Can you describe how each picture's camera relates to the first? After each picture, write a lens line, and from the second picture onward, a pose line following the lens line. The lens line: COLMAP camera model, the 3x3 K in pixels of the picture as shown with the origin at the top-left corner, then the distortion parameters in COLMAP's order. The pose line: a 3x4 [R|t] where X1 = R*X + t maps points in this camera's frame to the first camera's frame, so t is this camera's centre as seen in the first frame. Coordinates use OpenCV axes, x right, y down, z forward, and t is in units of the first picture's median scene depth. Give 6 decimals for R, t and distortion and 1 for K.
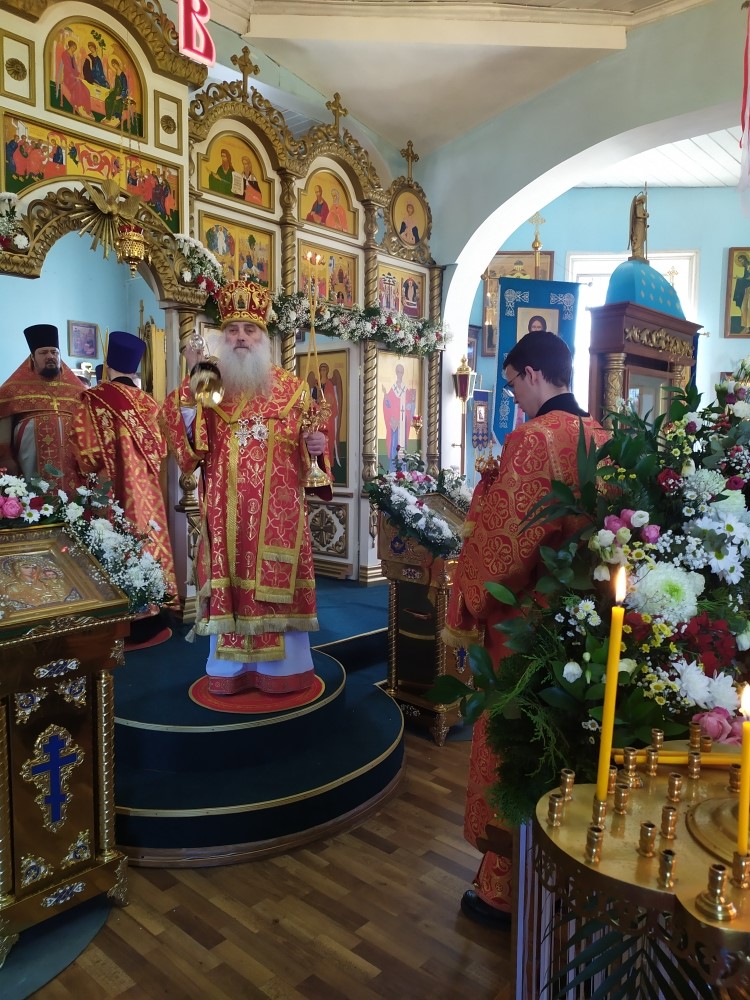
lens RADIAL K [[751.3, 0, 375.0], [0, 751.3, 500.0], [0, 0, 1]] dist [0.080235, -0.122664]
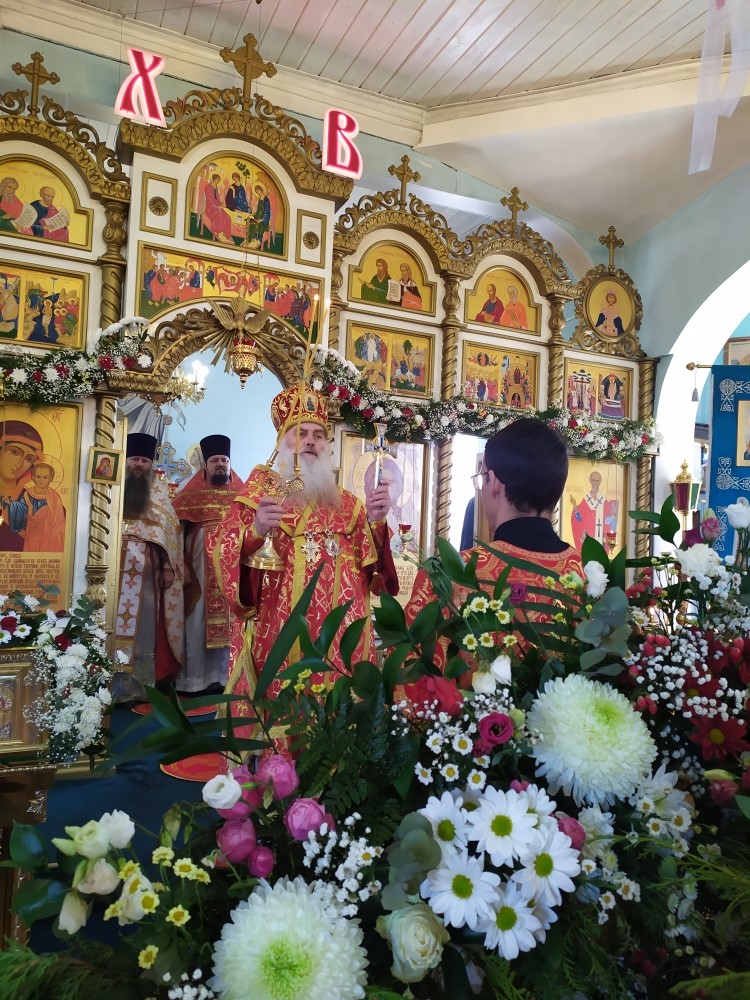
lens RADIAL K [[716.8, 0, 375.0], [0, 716.8, 500.0], [0, 0, 1]] dist [0.043392, -0.058169]
pose [[0.906888, 0.010272, -0.421246, 0.190194], [-0.068102, 0.990133, -0.122471, -0.038153], [0.415831, 0.139756, 0.898639, 0.205305]]
